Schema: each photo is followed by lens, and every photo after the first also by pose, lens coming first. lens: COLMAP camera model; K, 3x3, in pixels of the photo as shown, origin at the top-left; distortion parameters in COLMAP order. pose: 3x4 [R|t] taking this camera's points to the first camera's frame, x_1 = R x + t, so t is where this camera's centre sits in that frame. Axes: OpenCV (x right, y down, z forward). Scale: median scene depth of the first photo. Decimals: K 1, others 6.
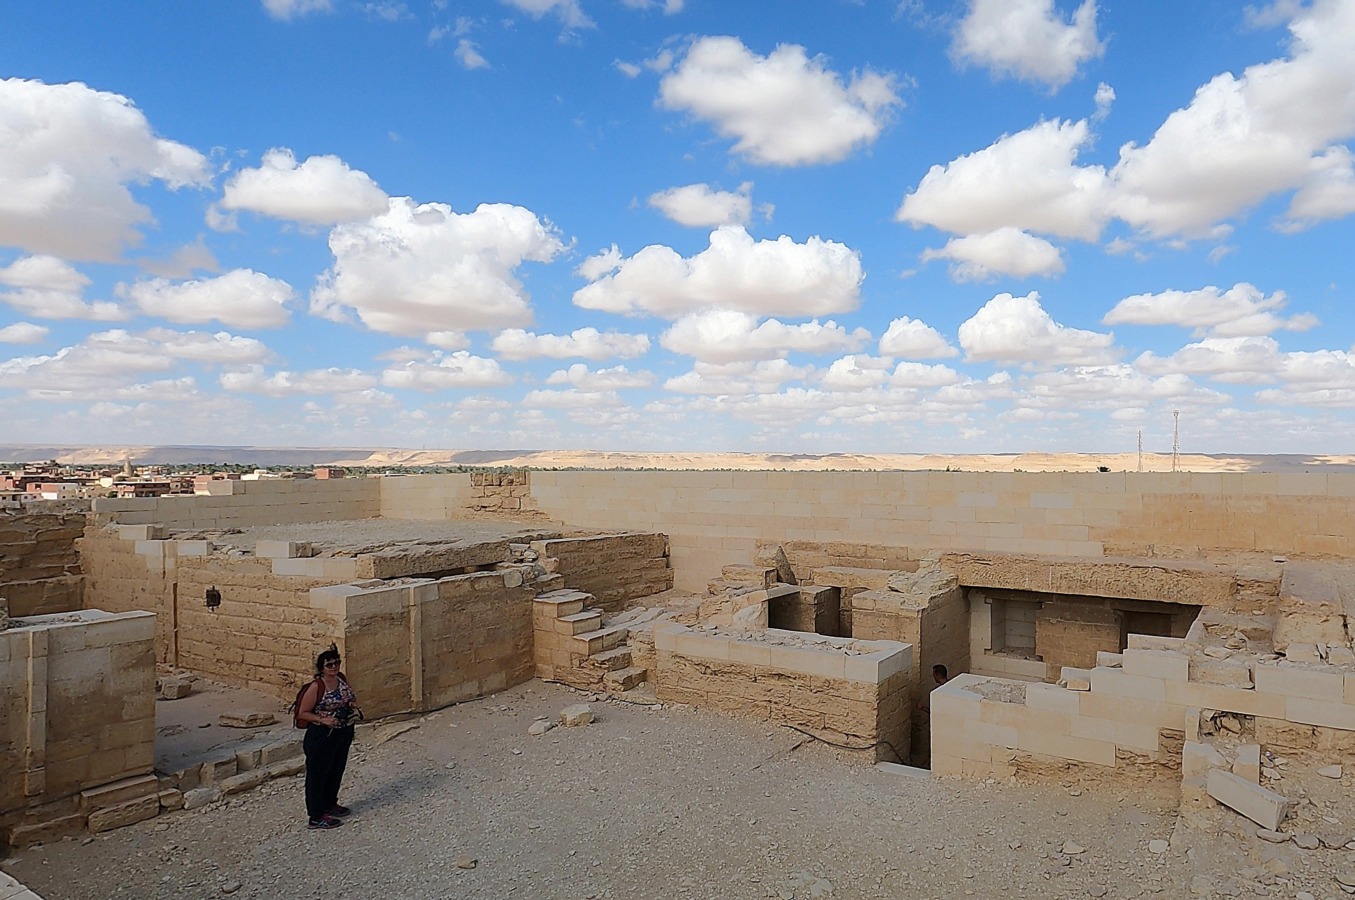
lens RADIAL K [[904.6, 0, 806.4], [0, 904.6, 458.2], [0, 0, 1]] dist [0.008977, 0.005705]
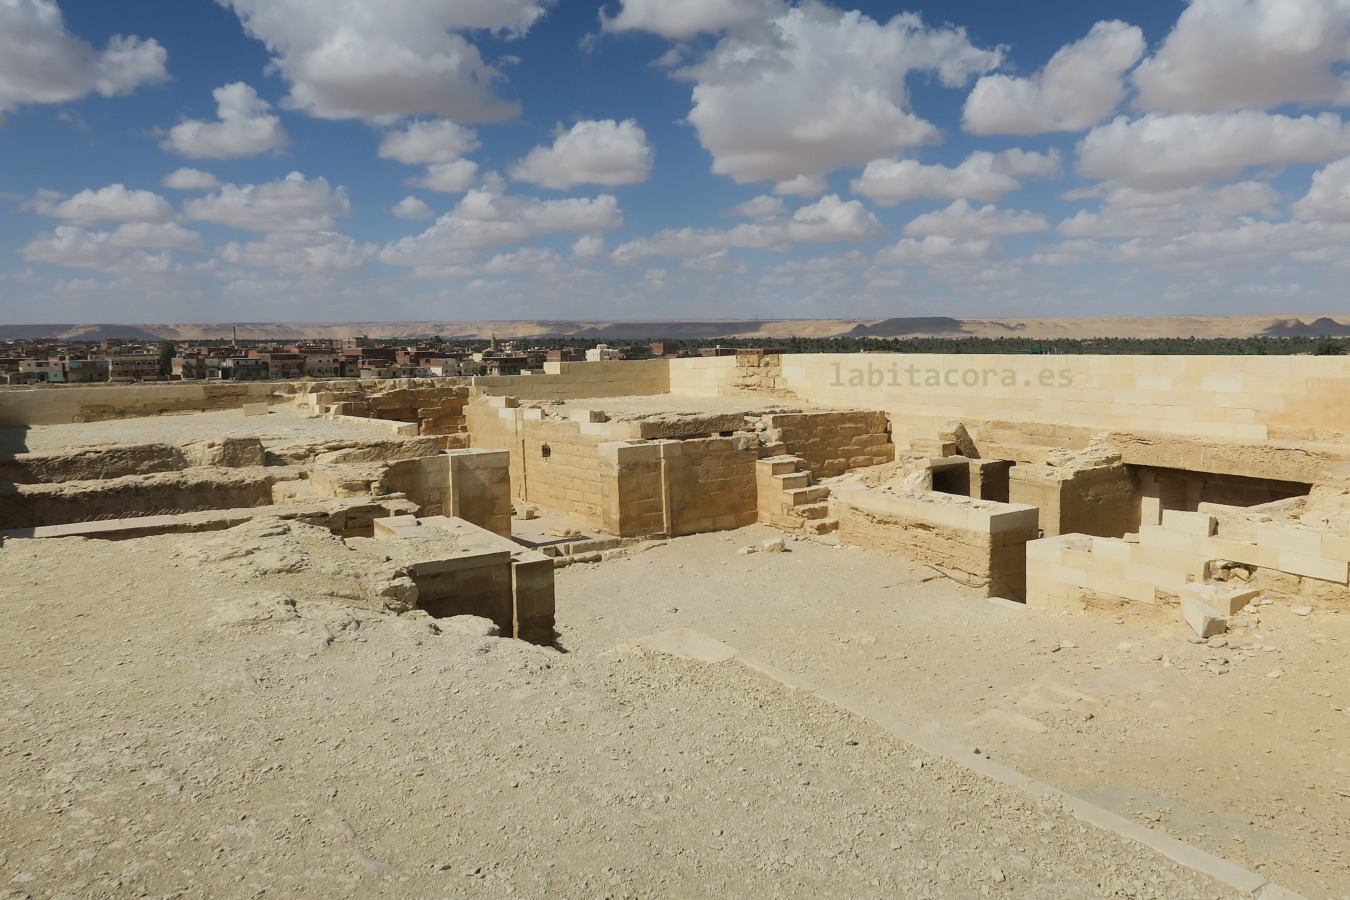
lens RADIAL K [[1127.8, 0, 675.0], [0, 1127.8, 450.0], [0, 0, 1]] dist [0.067203, 0.001936]
pose [[0.886022, 0.035677, -0.462269, 0.342964], [0.015765, 0.994140, 0.106943, -0.029071], [0.463375, -0.102041, 0.880268, -0.455104]]
